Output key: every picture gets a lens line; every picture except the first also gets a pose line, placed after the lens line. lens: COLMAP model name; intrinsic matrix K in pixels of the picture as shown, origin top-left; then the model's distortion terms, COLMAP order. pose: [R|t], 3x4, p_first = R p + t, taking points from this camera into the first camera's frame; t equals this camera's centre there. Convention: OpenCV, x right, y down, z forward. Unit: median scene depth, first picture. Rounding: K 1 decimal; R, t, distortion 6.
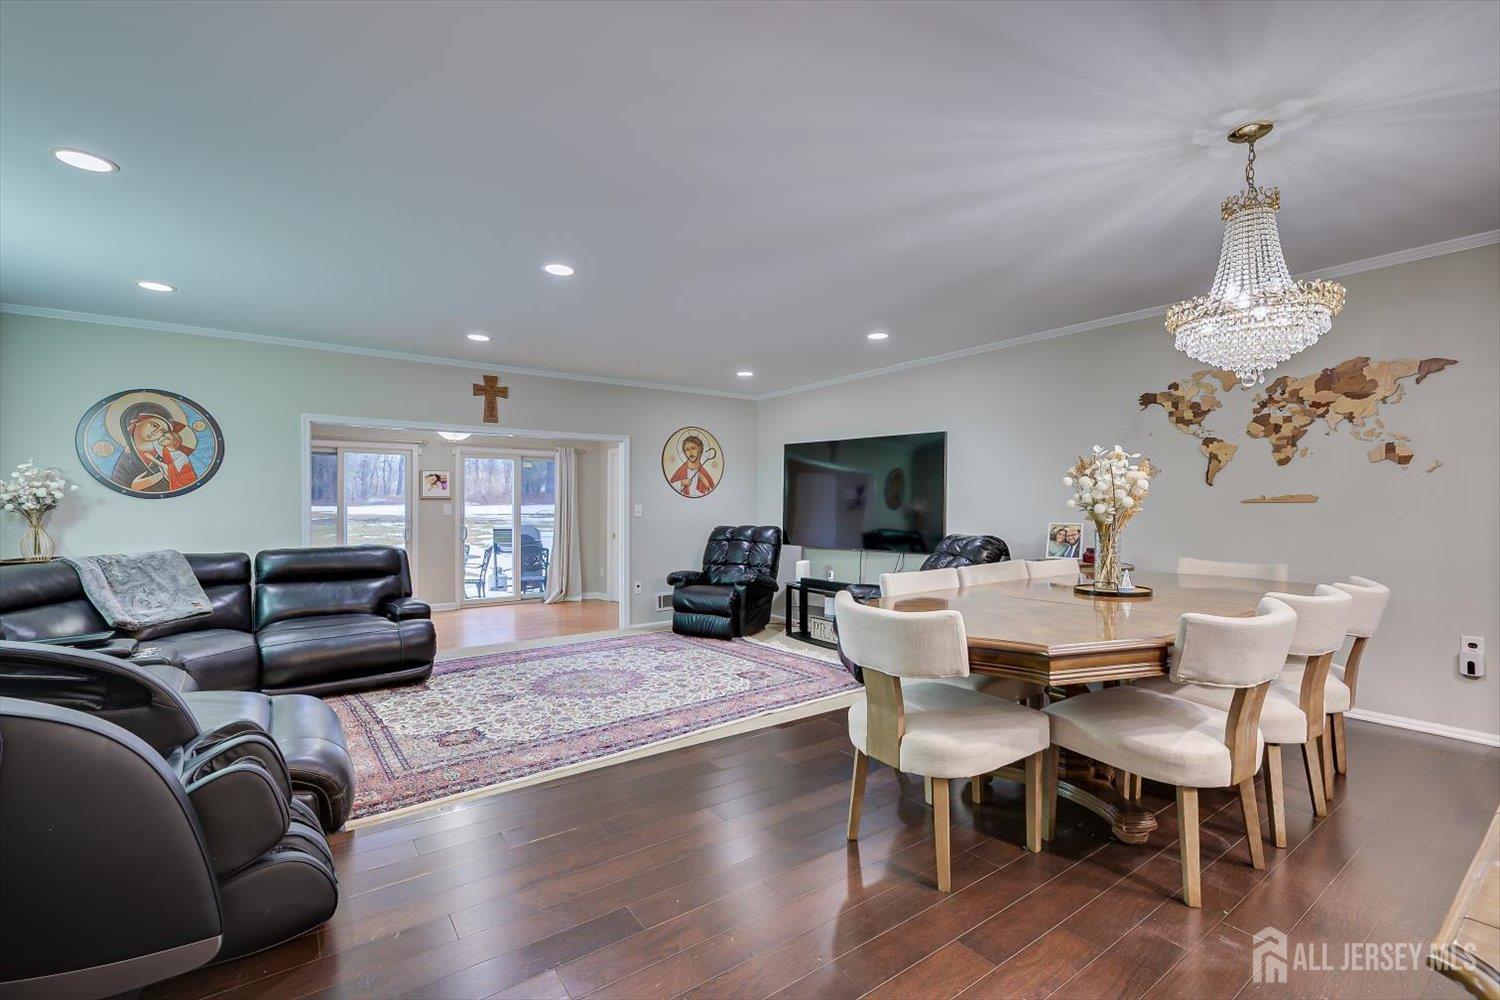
lens RADIAL K [[649.9, 0, 757.2], [0, 649.9, 507.1], [0, 0, 1]] dist [-0.003303, 0.001410]
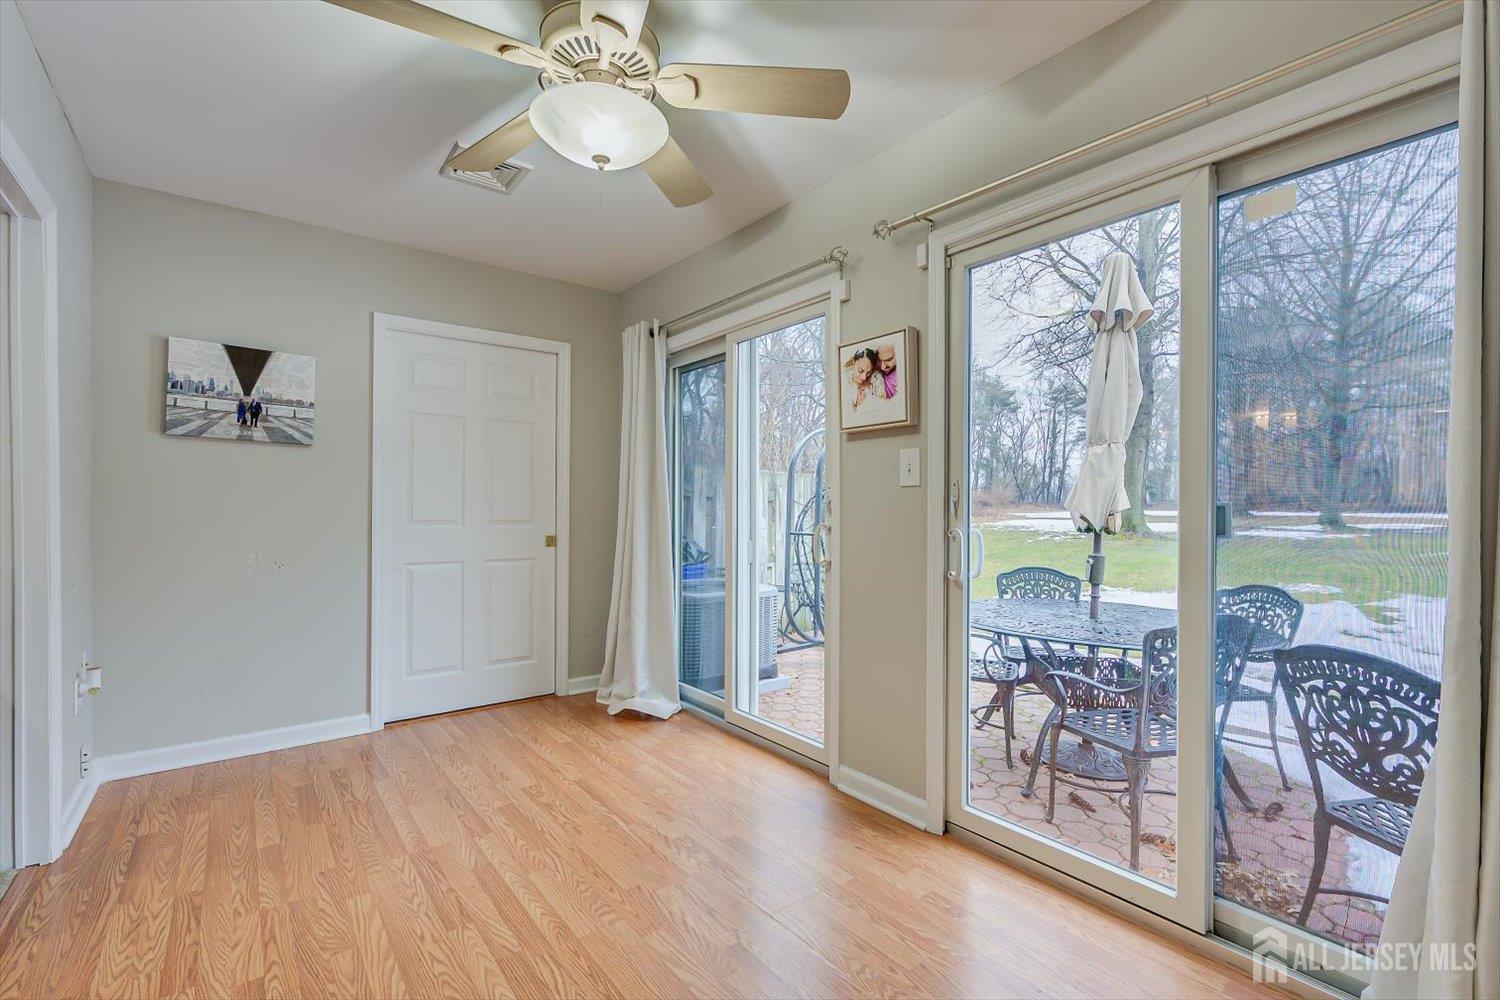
lens RADIAL K [[649.9, 0, 751.0], [0, 649.9, 513.6], [0, 0, 1]] dist [-0.003303, 0.001410]
pose [[0.044236, 0.005614, -0.999005, -0.337848], [-0.007989, 0.999954, 0.005265, 0.041199], [0.998989, 0.007748, 0.044279, 1.608433]]
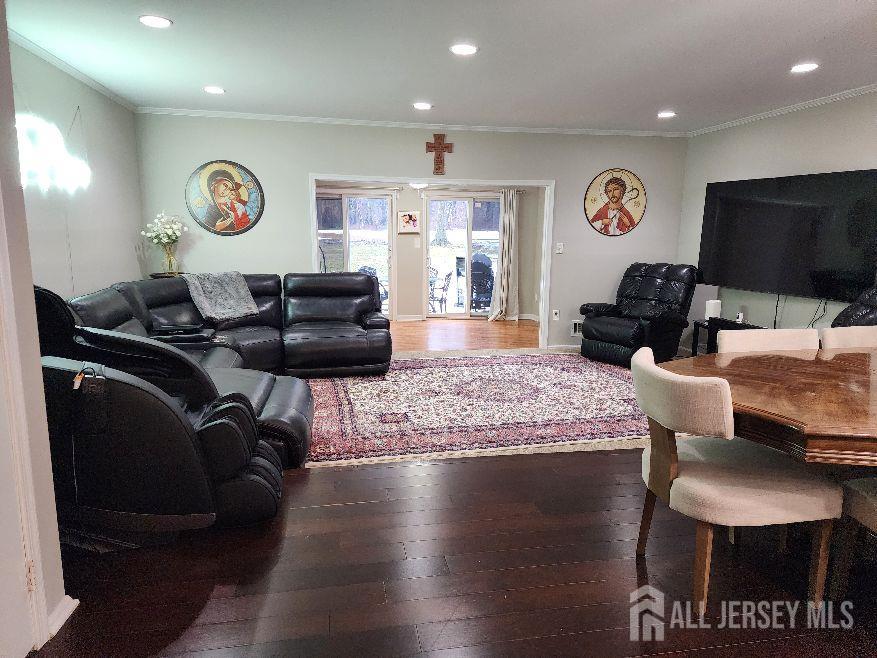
lens RADIAL K [[578.2, 0, 445.9], [0, 578.2, 326.4], [0, 0, 1]] dist [0.079729, -0.067430]
pose [[0.903040, 0.078987, -0.422231, 0.116291], [-0.011027, 0.986887, 0.161034, -0.030348], [0.429414, -0.140764, 0.892070, -0.021321]]
